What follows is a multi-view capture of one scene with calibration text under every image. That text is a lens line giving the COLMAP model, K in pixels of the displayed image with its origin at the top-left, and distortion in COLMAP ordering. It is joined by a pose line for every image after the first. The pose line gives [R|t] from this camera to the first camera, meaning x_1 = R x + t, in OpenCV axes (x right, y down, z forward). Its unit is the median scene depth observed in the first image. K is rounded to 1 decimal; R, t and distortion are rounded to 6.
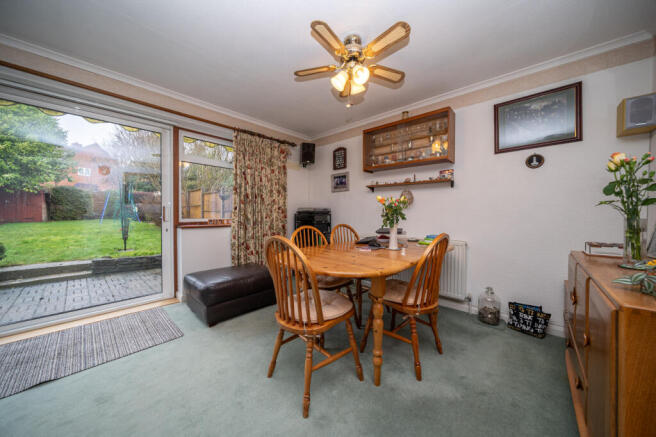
lens RADIAL K [[225.6, 0, 328.0], [0, 225.6, 218.5], [0, 0, 1]] dist [0.000284, -0.000063]
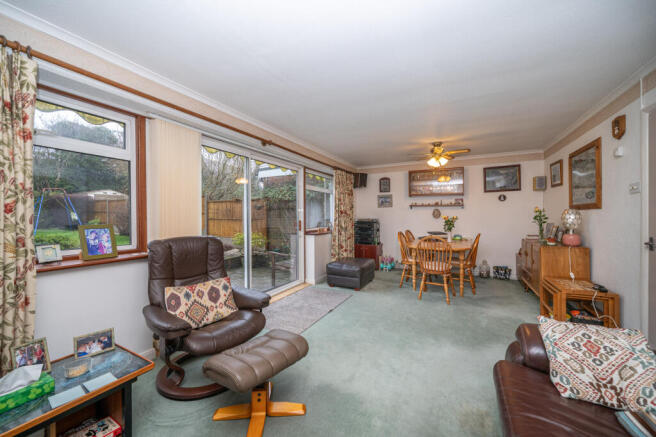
lens RADIAL K [[260.7, 0, 328.0], [0, 260.7, 218.5], [0, 0, 1]] dist [-0.000442, -0.000044]
pose [[0.963020, -0.010295, 0.269233, -1.088684], [0.013455, 0.999861, -0.009895, -0.051160], [-0.269094, 0.013151, 0.963024, -0.748846]]
